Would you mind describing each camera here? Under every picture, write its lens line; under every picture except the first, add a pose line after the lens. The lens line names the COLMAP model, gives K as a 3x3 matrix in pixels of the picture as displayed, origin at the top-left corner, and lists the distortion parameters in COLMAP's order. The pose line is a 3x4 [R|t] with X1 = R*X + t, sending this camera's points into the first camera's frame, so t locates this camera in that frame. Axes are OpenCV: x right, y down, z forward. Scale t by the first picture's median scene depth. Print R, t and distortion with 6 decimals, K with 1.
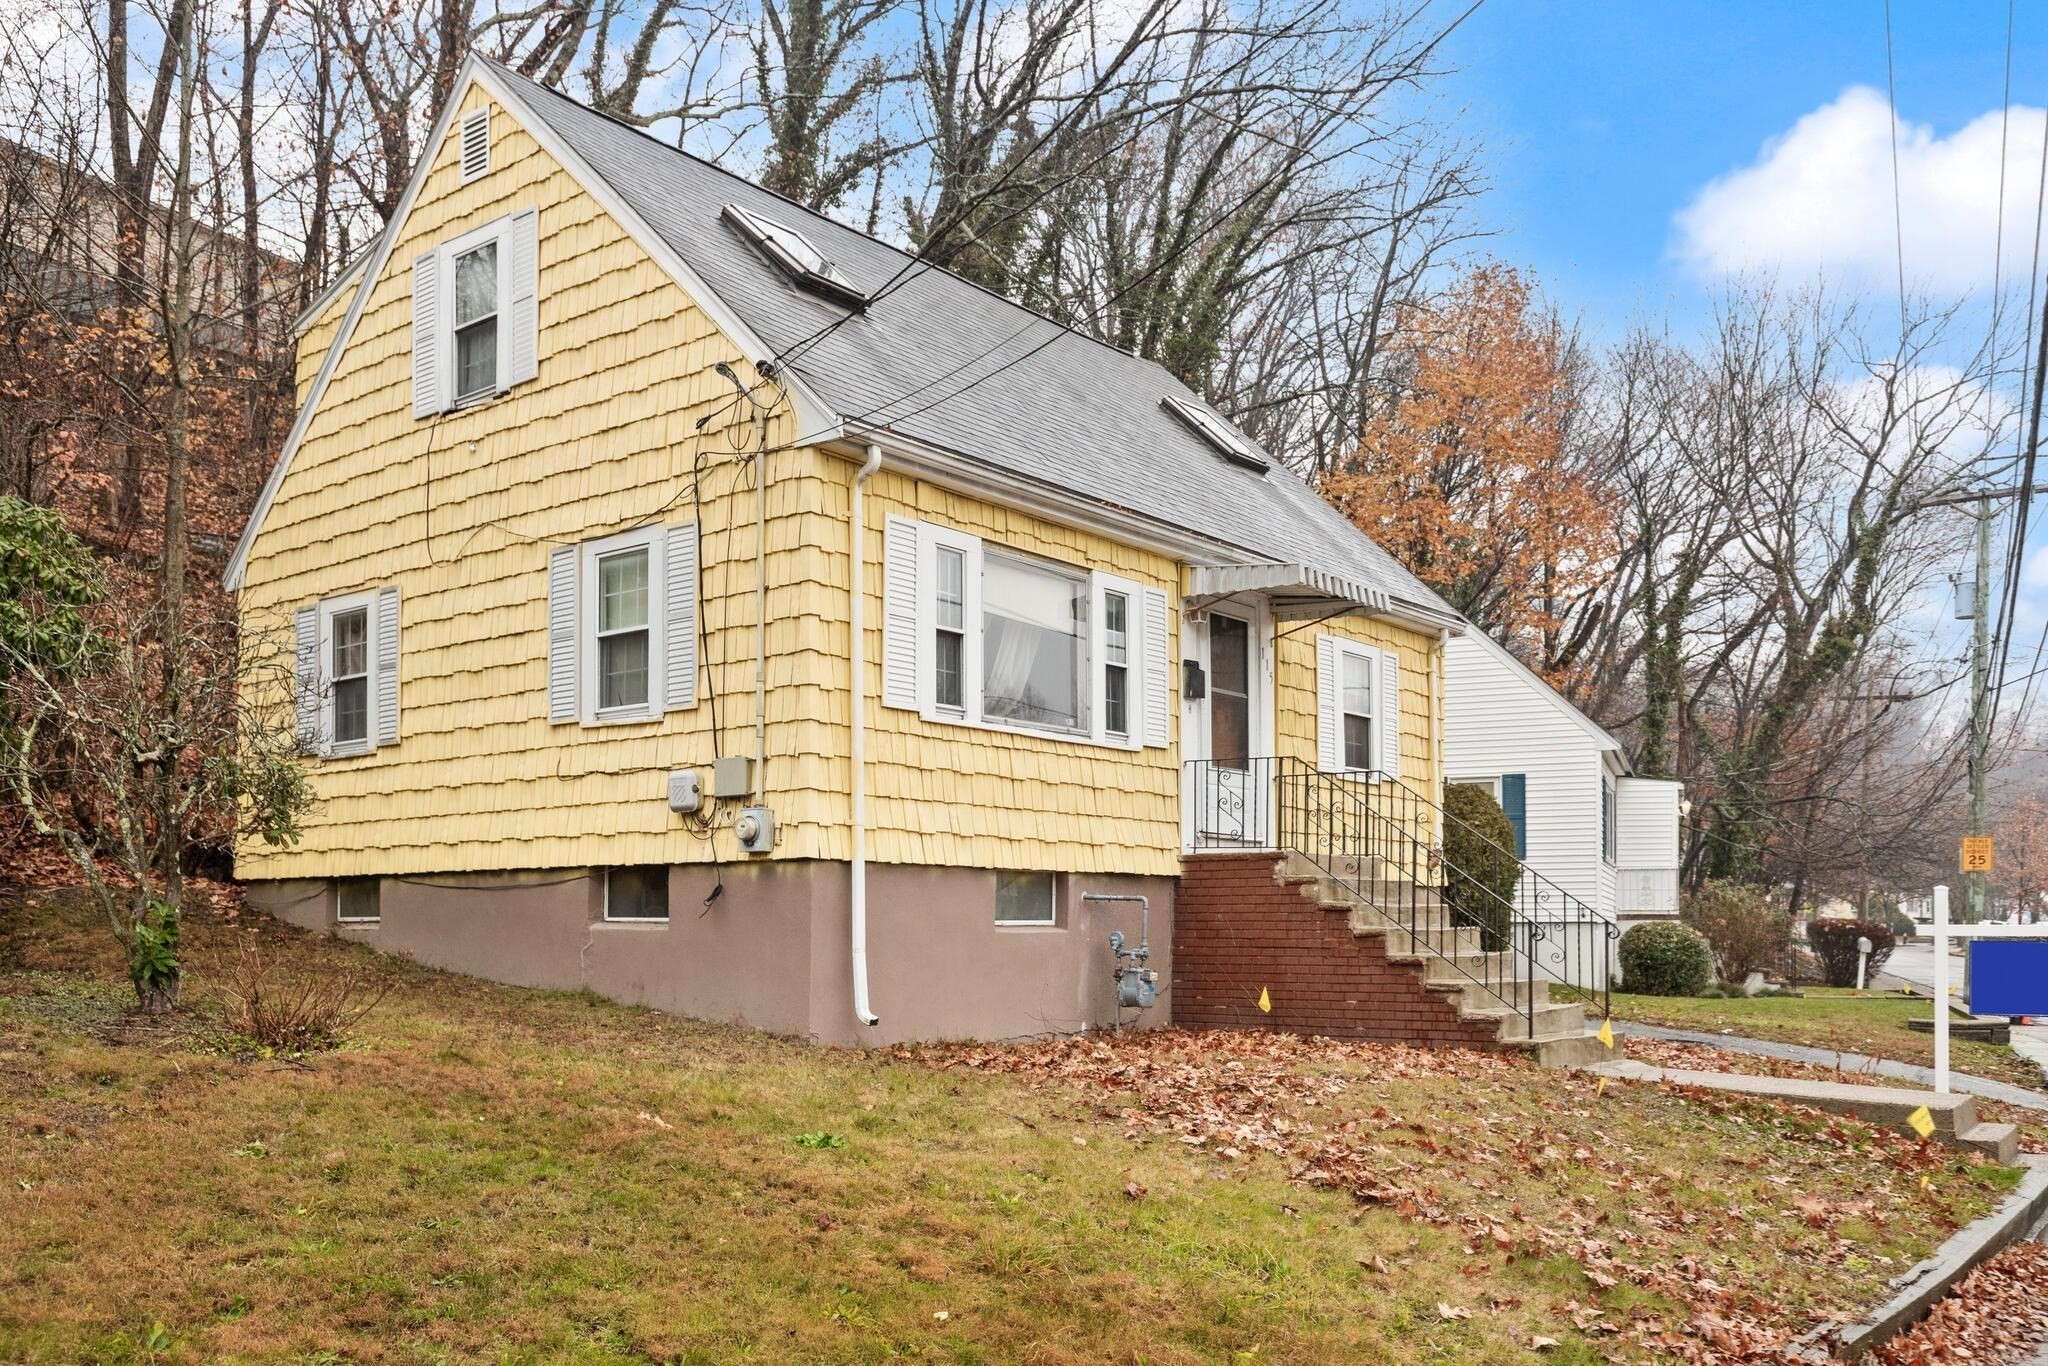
lens RADIAL K [[1661.0, 0, 1024.0], [0, 1661.0, 683.0], [0, 0, 1]] dist [-0.009964, -0.001553]
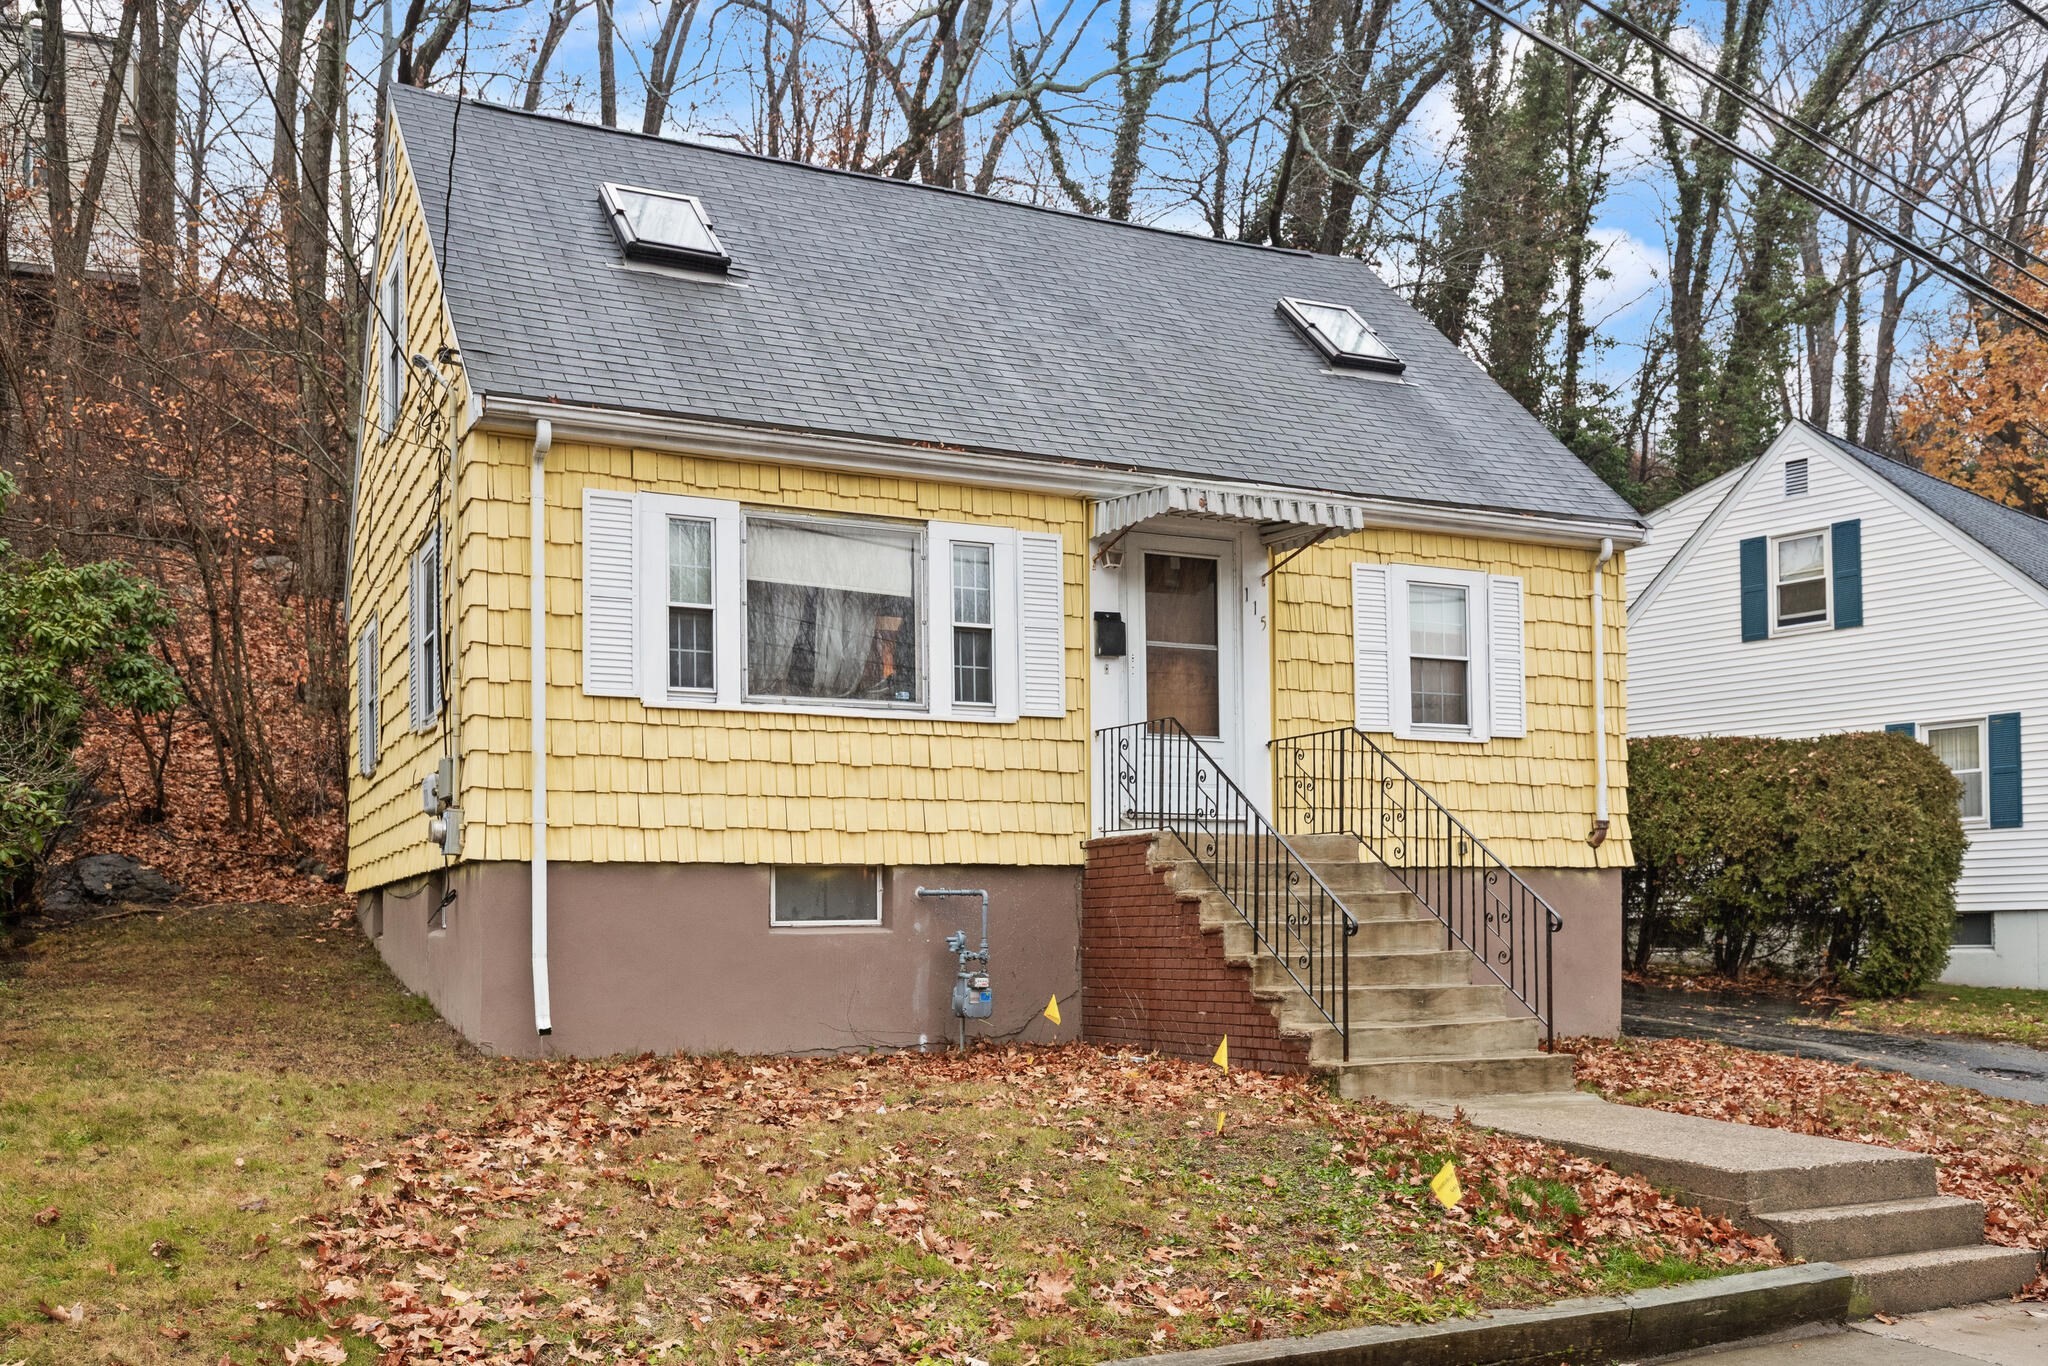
lens RADIAL K [[1792.3, 0, 1024.0], [0, 1792.3, 683.0], [0, 0, 1]] dist [0.010359, 0.003553]
pose [[0.907584, -0.070774, -0.413864, 0.475809], [0.074587, 0.997190, -0.006963, 0.027906], [0.413193, -0.024550, 0.910312, 0.154551]]
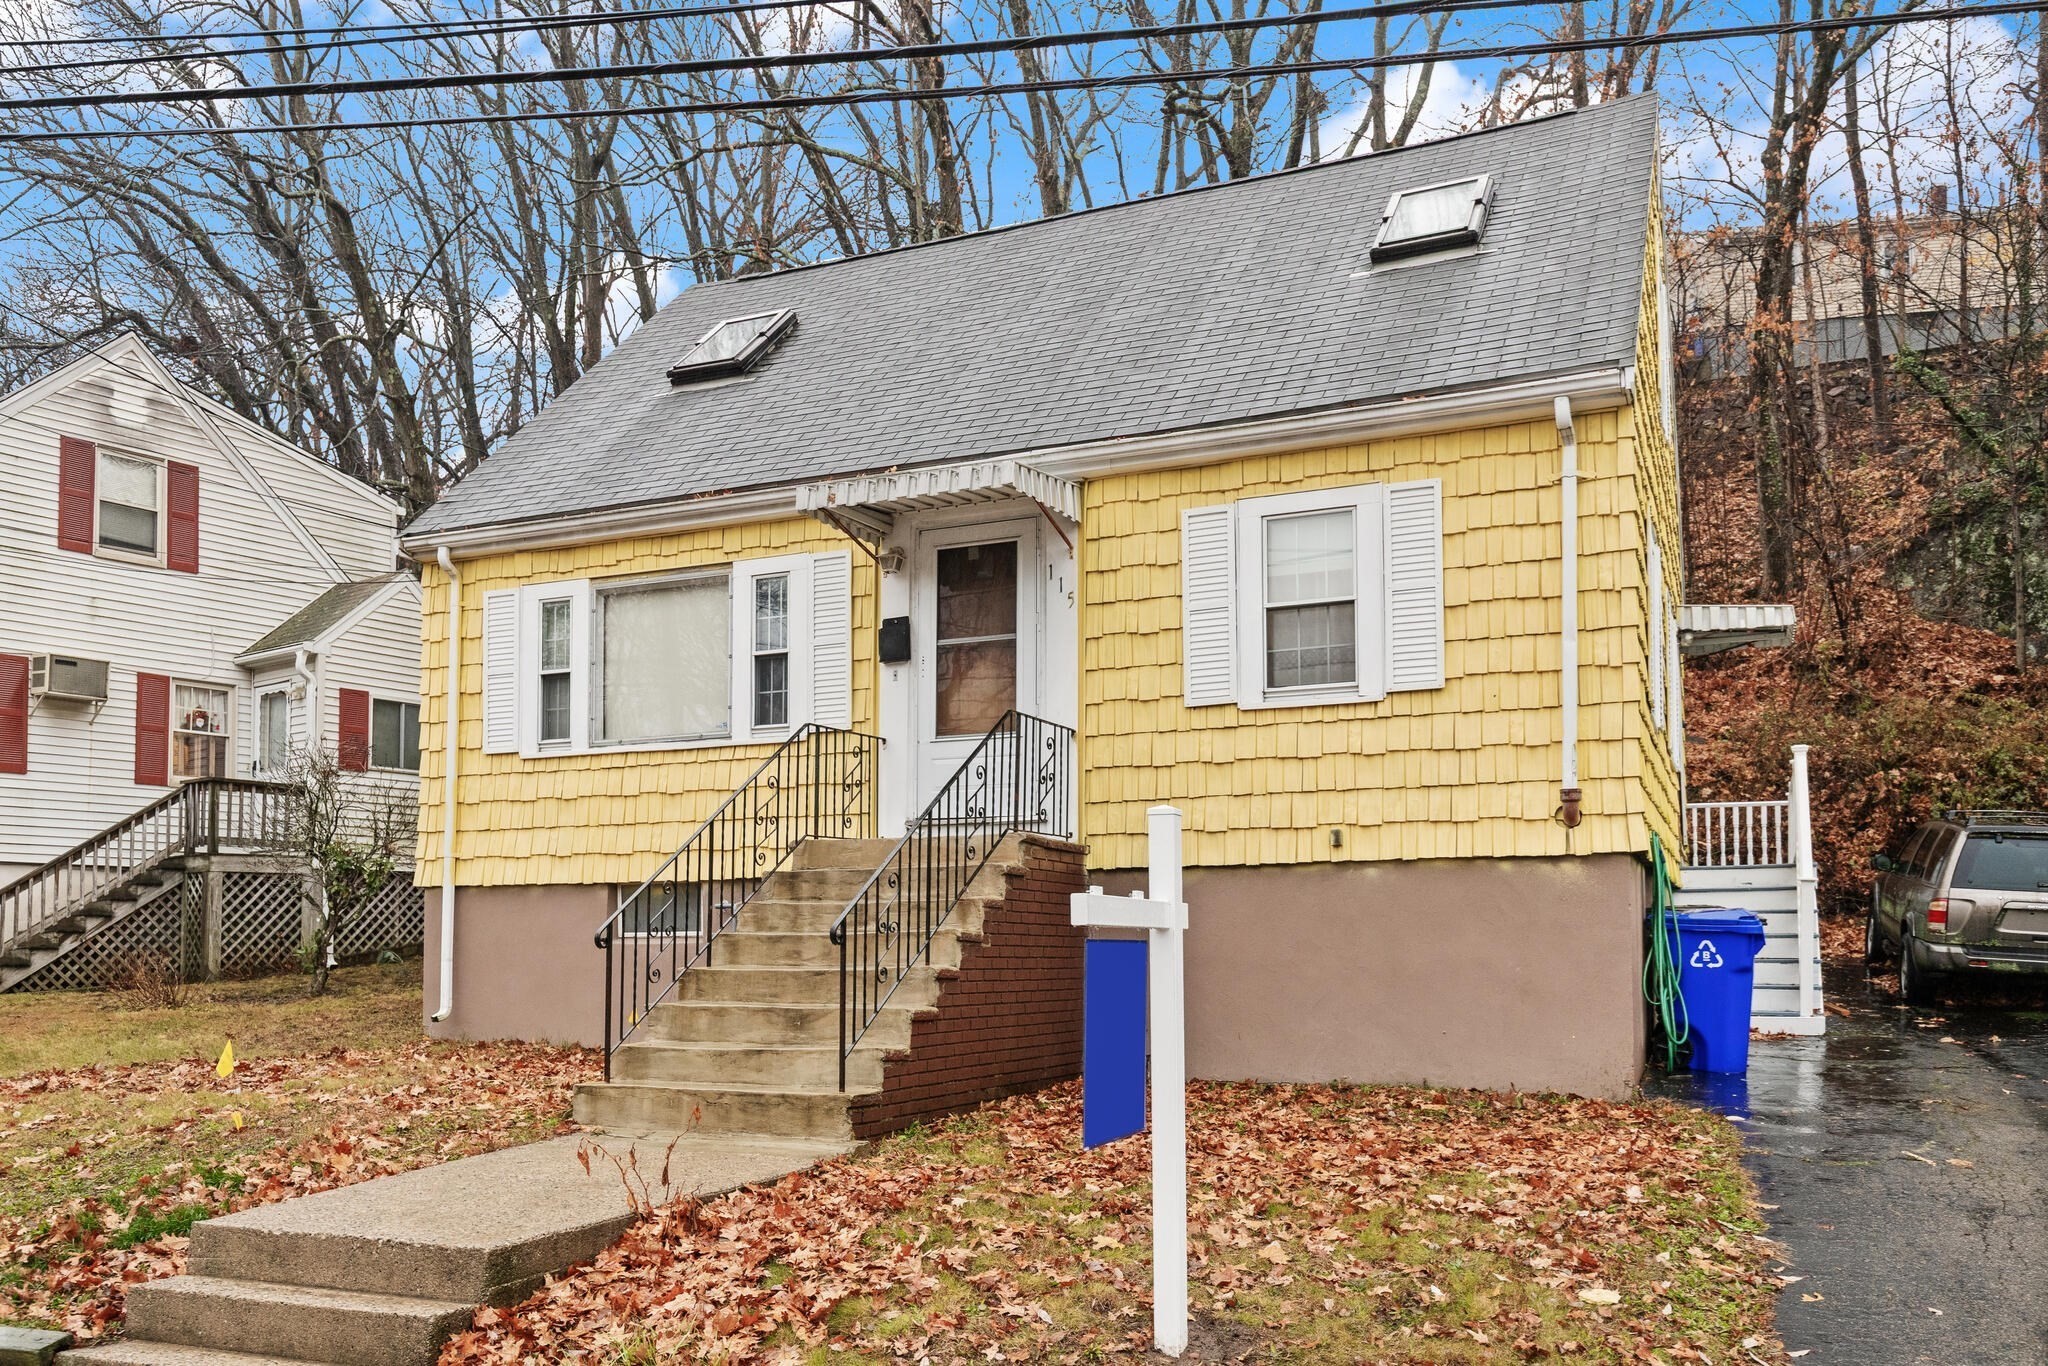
lens RADIAL K [[1801.3, 0, 1024.0], [0, 1801.3, 619.2], [0, 0, 1]] dist [-0.001798, -0.000136]
pose [[0.231524, -0.172994, -0.957324, 1.071688], [0.151274, 0.978494, -0.140235, 0.135359], [0.960996, -0.112351, 0.252715, 0.898277]]
